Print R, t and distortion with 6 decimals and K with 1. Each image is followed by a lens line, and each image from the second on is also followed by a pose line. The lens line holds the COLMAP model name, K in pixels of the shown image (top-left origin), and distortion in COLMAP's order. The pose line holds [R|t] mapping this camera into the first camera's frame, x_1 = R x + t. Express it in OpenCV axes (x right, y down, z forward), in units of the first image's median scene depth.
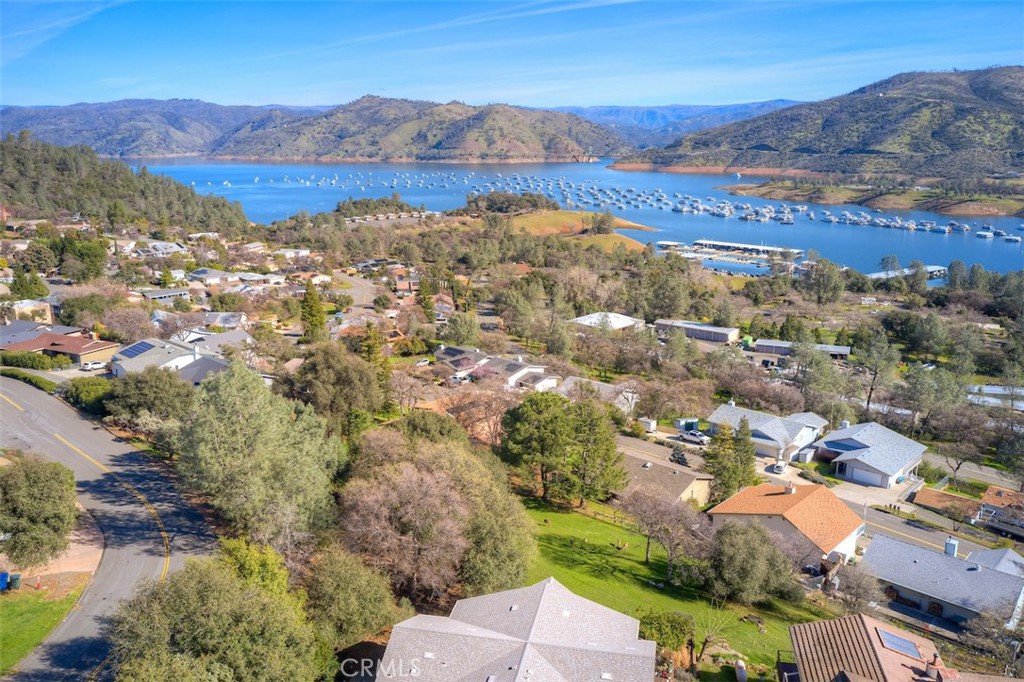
lens RADIAL K [[832.7, 0, 508.0], [0, 832.7, 342.3], [0, 0, 1]] dist [-0.028204, 0.034056]
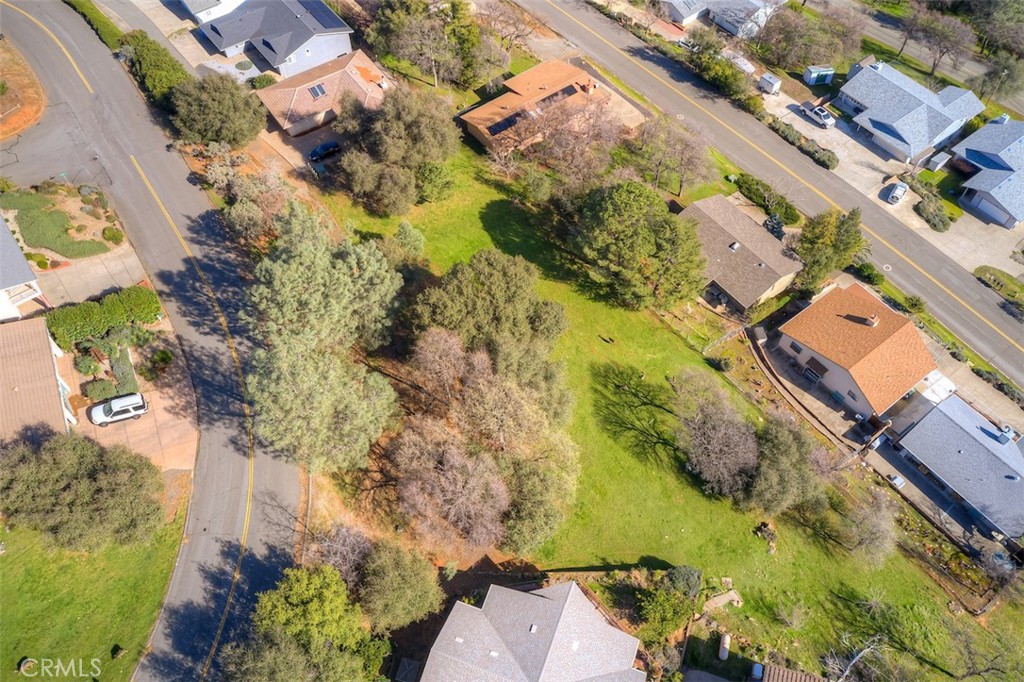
lens RADIAL K [[832.7, 0, 506.7], [0, 832.7, 345.7], [0, 0, 1]] dist [-0.028204, 0.034056]
pose [[0.987555, 0.126538, -0.093396, 0.002381], [-0.032107, 0.743547, 0.667912, -0.061203], [0.153960, -0.656601, 0.738357, 0.030216]]
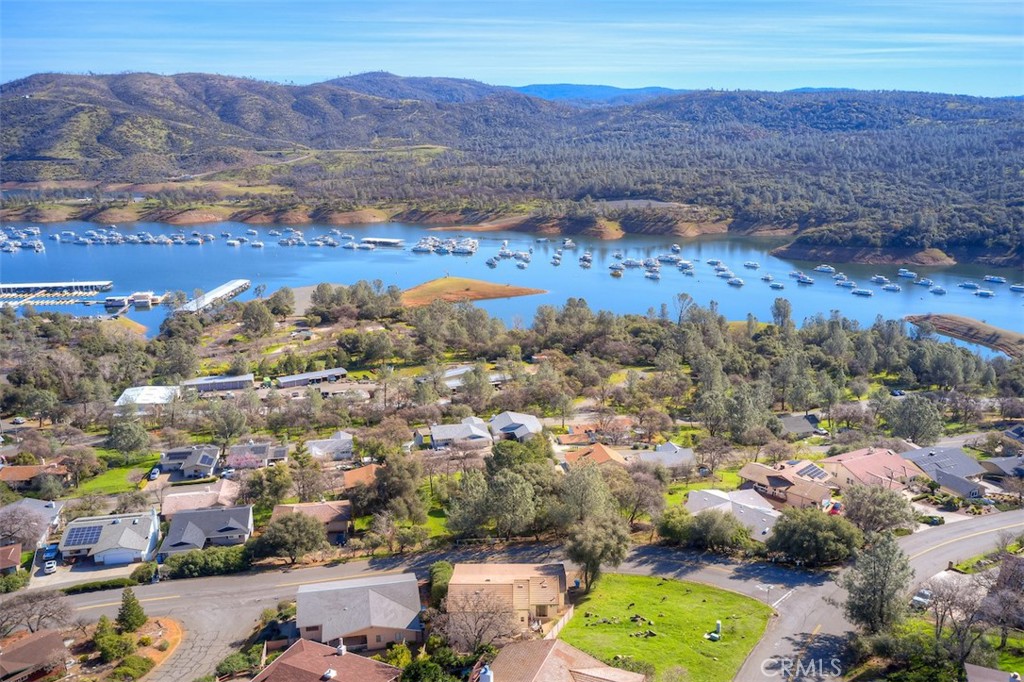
lens RADIAL K [[832.7, 0, 516.4], [0, 832.7, 344.2], [0, 0, 1]] dist [-0.028204, 0.034056]
pose [[0.565114, -0.208673, 0.798186, -0.202165], [0.196693, 0.973663, 0.115290, -0.052837], [-0.801223, 0.091846, 0.591275, -0.018206]]
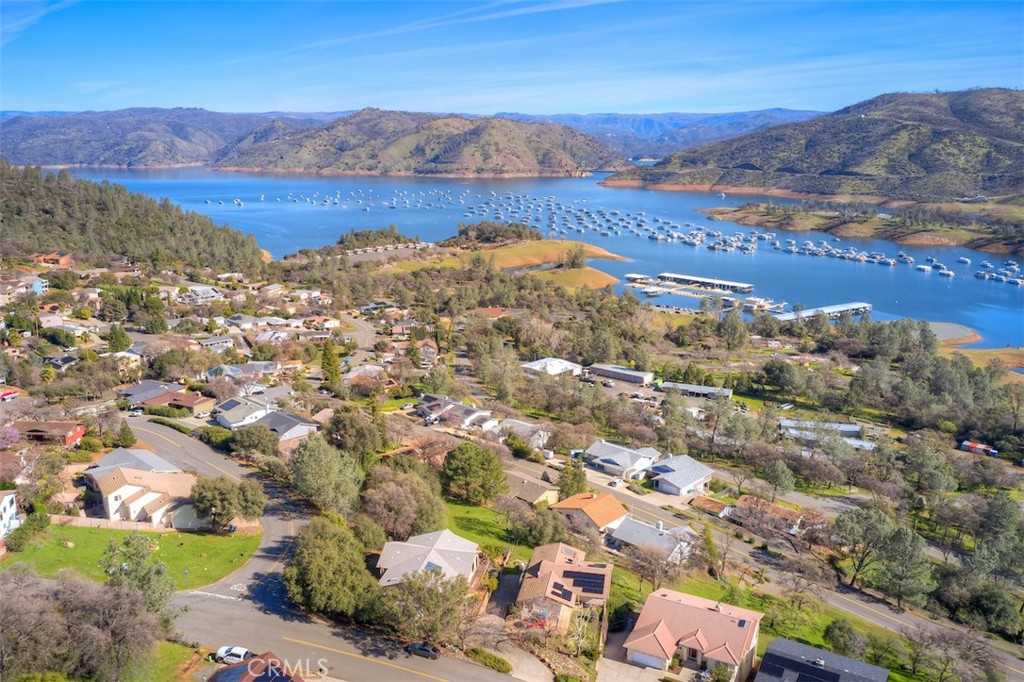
lens RADIAL K [[832.7, 0, 491.6], [0, 832.7, 339.2], [0, 0, 1]] dist [-0.028204, 0.034056]
pose [[0.999835, 0.007767, -0.016417, 0.019246], [-0.007917, 0.999927, -0.009112, -0.023662], [0.016345, 0.009240, 0.999824, -0.132986]]
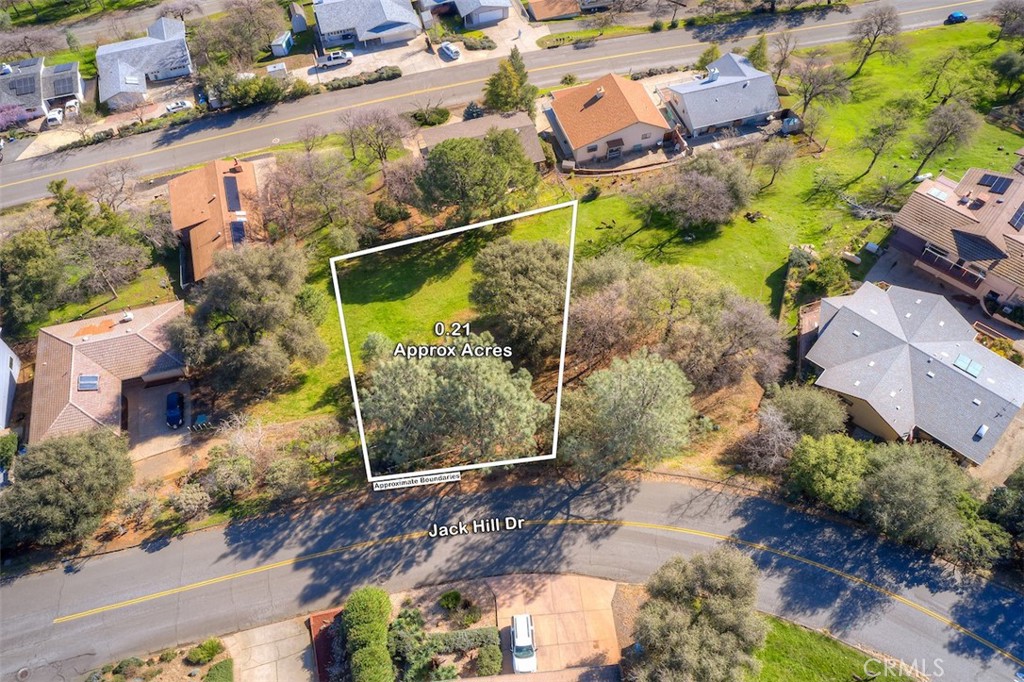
lens RADIAL K [[832.7, 0, 513.3], [0, 832.7, 333.0], [0, 0, 1]] dist [-0.028204, 0.034056]
pose [[0.489910, -0.715449, 0.498117, -0.082508], [0.218558, 0.653935, 0.724294, -0.071503], [-0.843932, -0.245972, 0.476736, 0.063813]]
